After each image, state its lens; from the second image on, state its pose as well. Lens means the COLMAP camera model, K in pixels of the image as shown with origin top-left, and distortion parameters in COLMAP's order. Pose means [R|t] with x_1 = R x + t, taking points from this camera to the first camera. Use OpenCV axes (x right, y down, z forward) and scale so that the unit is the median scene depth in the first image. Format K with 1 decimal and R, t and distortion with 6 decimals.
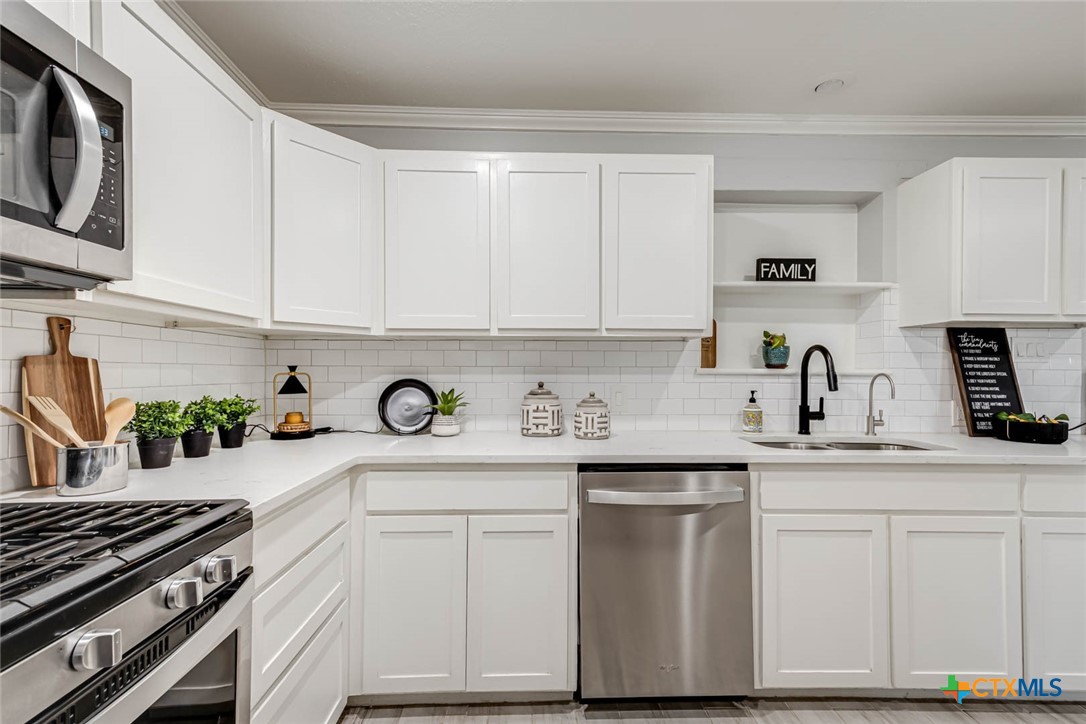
lens RADIAL K [[492.6, 0, 544.8], [0, 492.6, 366.7], [0, 0, 1]] dist [0.032999, -0.001236]
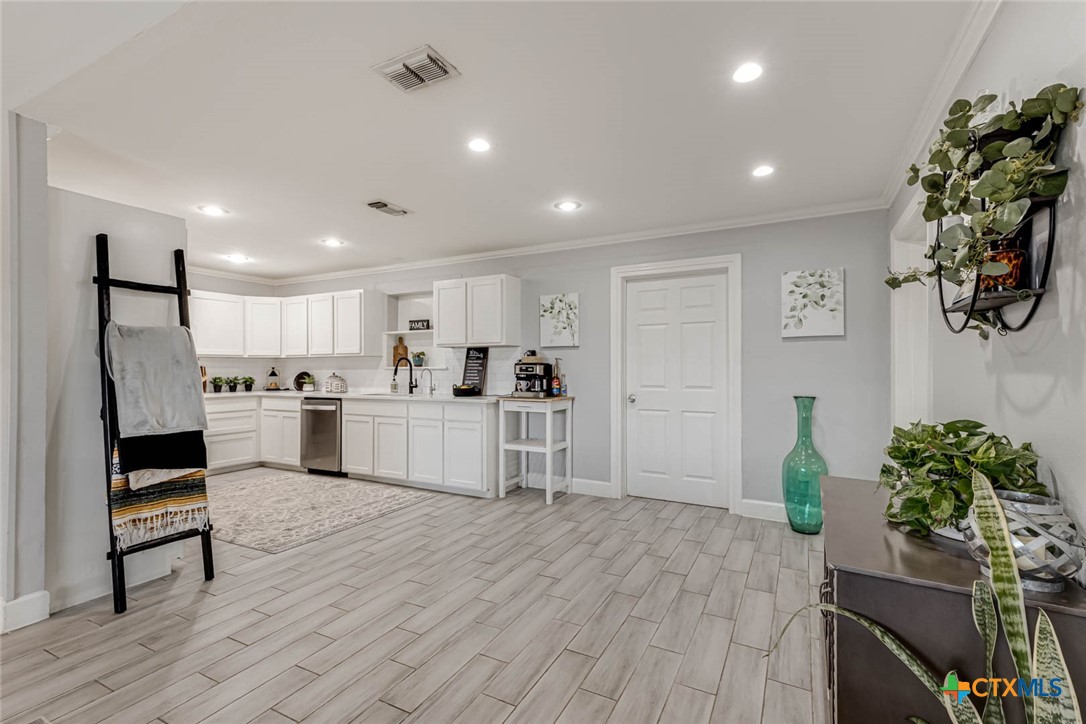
lens RADIAL K [[492.6, 0, 539.7], [0, 492.6, 366.2], [0, 0, 1]] dist [0.032999, -0.001236]
pose [[0.858923, -0.011836, -0.511968, 2.341980], [0.011581, 0.999926, -0.003689, 0.017536], [0.511974, -0.002760, 0.858996, -0.769802]]
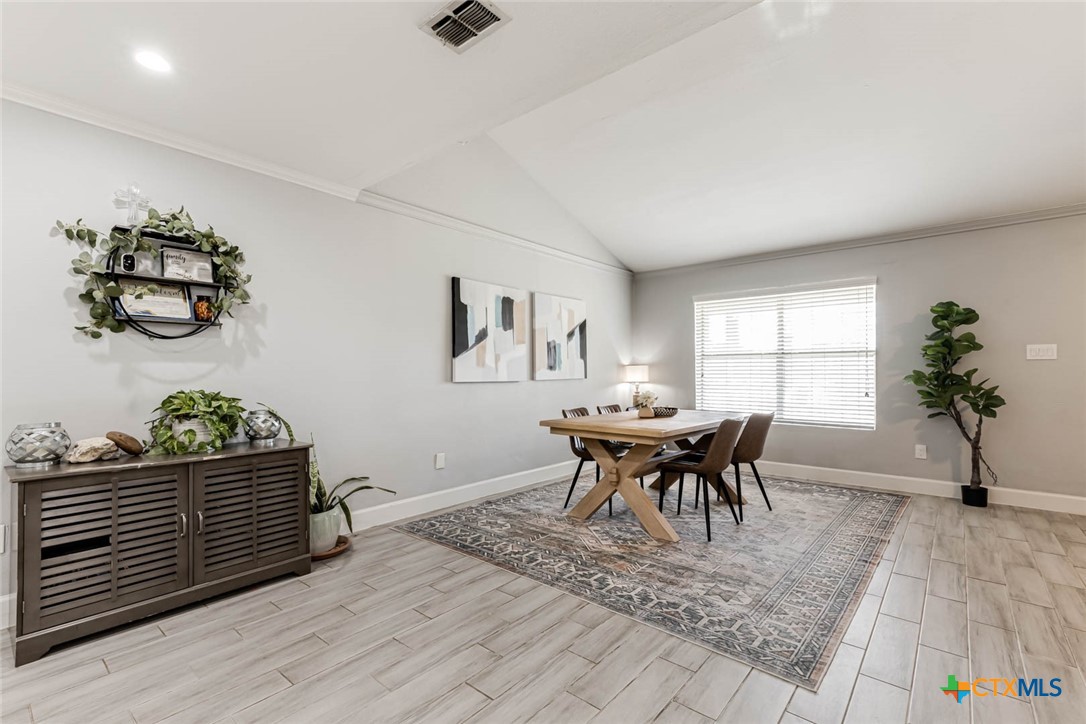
lens RADIAL K [[492.6, 0, 537.5], [0, 492.6, 367.2], [0, 0, 1]] dist [0.032999, -0.001236]
pose [[-0.730454, -0.003238, 0.682954, 1.072797], [-0.008271, 0.999957, -0.004105, 0.041470], [-0.682912, -0.008647, -0.730450, 0.382096]]
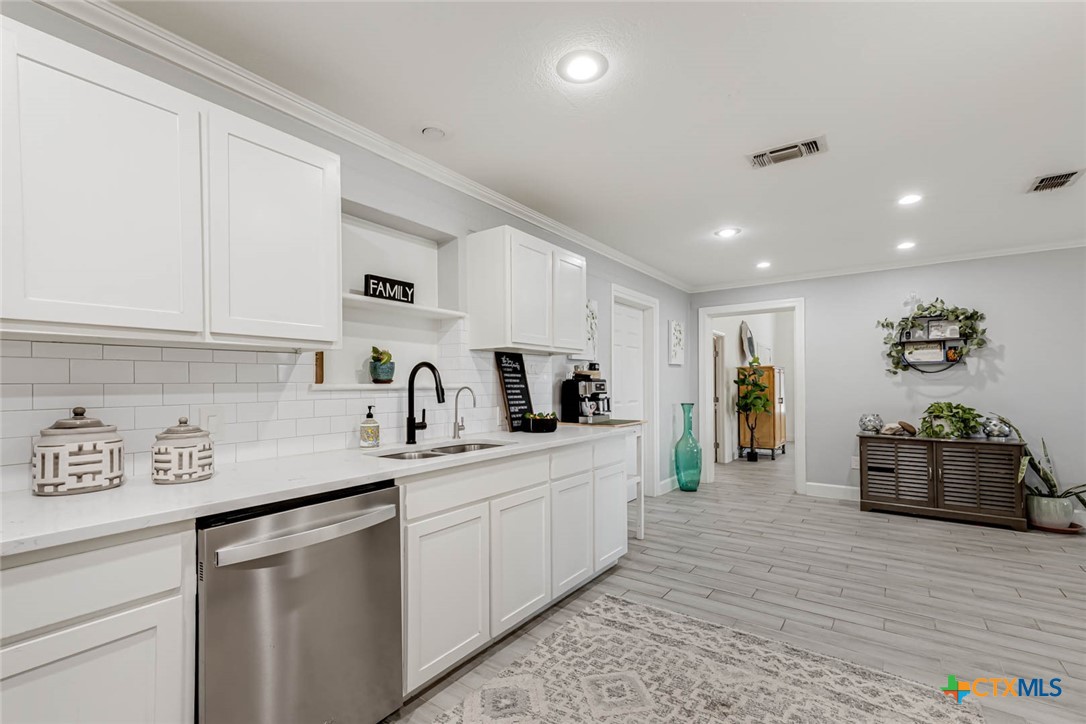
lens RADIAL K [[492.6, 0, 544.1], [0, 492.6, 380.3], [0, 0, 1]] dist [0.032999, -0.001236]
pose [[0.610223, -0.003216, 0.792223, -0.156791], [0.006129, 0.999981, -0.000661, -0.000516], [-0.792206, 0.005259, 0.610231, 0.115269]]
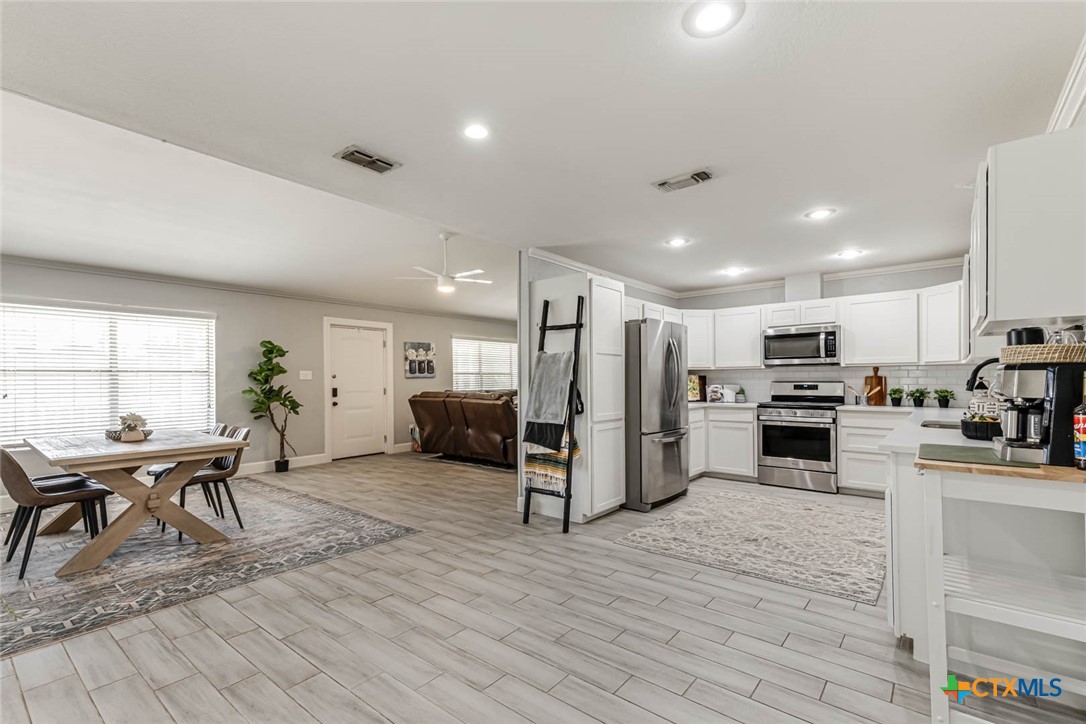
lens RADIAL K [[492.6, 0, 537.7], [0, 492.6, 377.1], [0, 0, 1]] dist [0.032999, -0.001236]
pose [[-0.668468, -0.010659, -0.743664, 2.317406], [0.001921, 0.999869, -0.016058, 0.028176], [0.743738, -0.012163, -0.668360, 0.956940]]
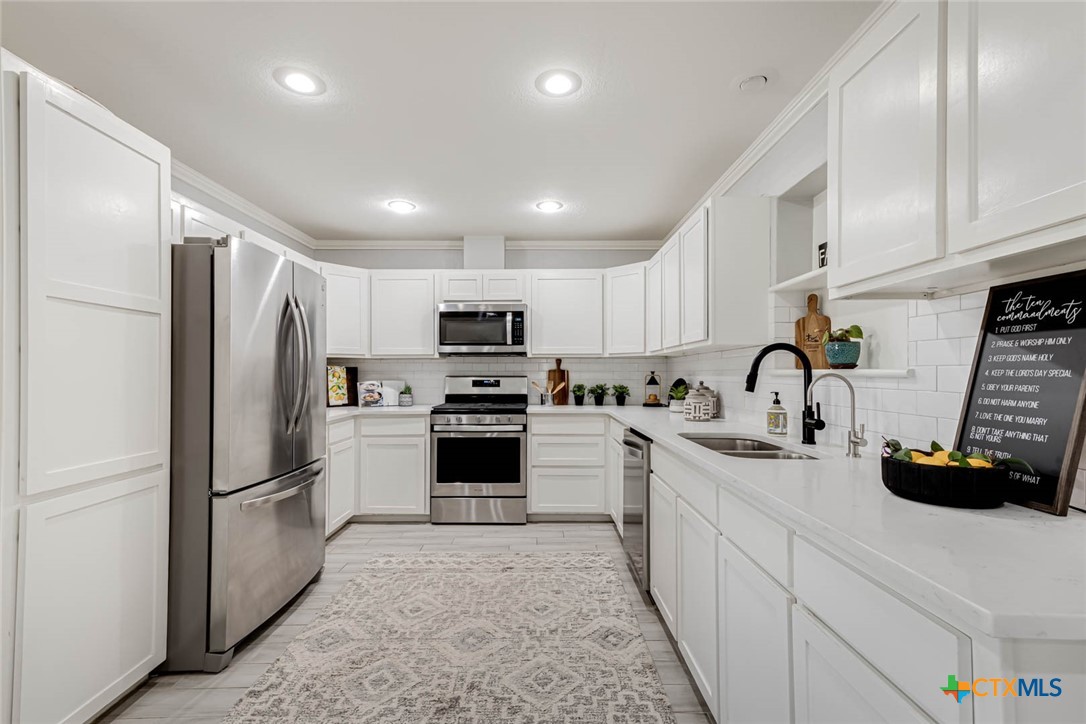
lens RADIAL K [[492.6, 0, 537.7], [0, 492.6, 363.0], [0, 0, 1]] dist [0.032999, -0.001236]
pose [[-0.049326, -0.027566, -0.998402, 1.447125], [0.005731, 0.999595, -0.027882, 0.015762], [0.998766, -0.007097, -0.049148, 0.574790]]
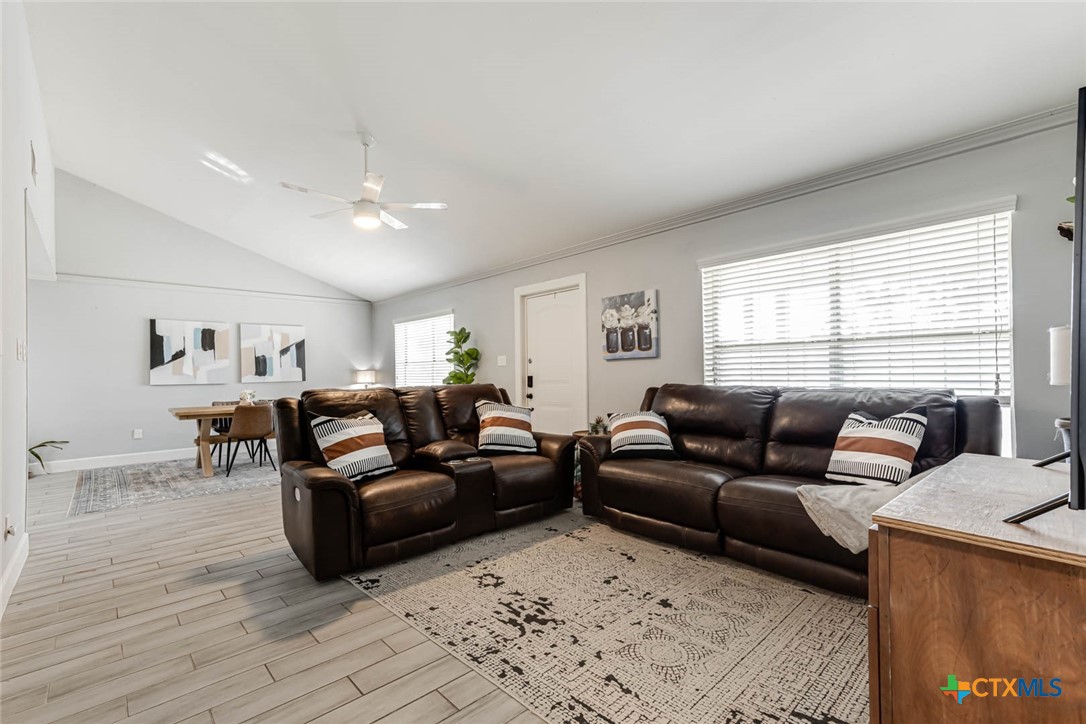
lens RADIAL K [[492.6, 0, 541.8], [0, 492.6, 366.1], [0, 0, 1]] dist [0.032999, -0.001236]
pose [[-0.633128, 0.008480, 0.774001, -1.207041], [0.005366, 0.999964, -0.006566, 0.011014], [-0.774029, -0.000003, -0.633151, -0.660310]]
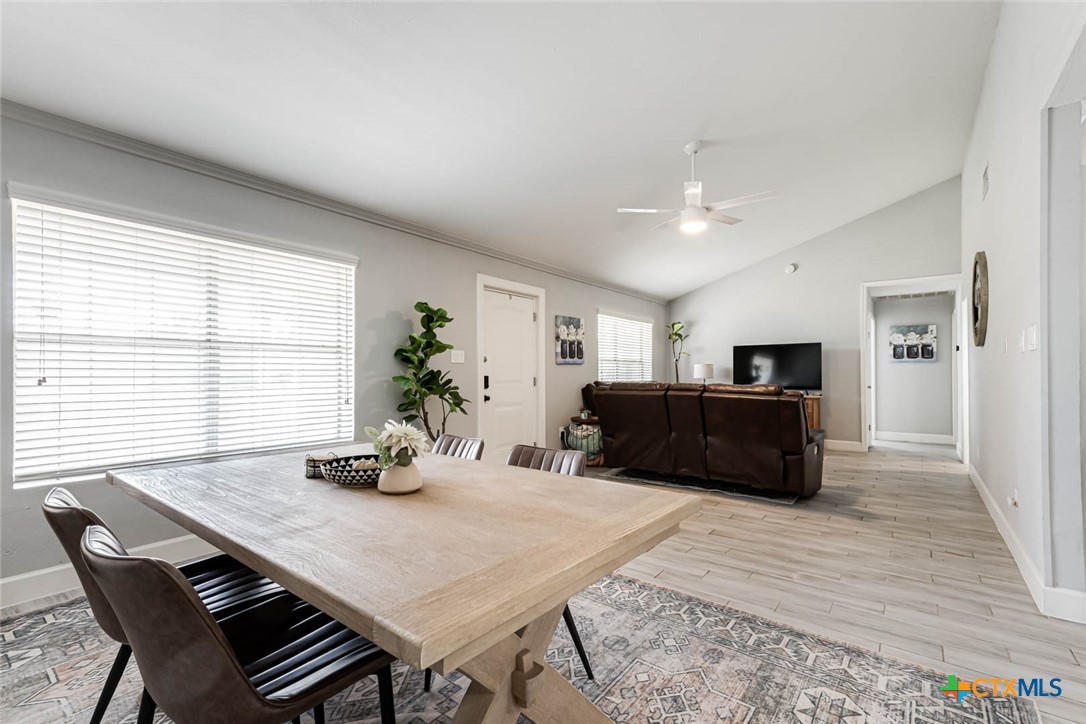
lens RADIAL K [[492.6, 0, 539.3], [0, 492.6, 365.2], [0, 0, 1]] dist [0.032999, -0.001236]
pose [[-0.638553, -0.026223, -0.769131, 2.381401], [-0.008321, 0.999596, -0.027172, 0.055764], [0.769533, -0.010951, -0.638514, -0.564148]]
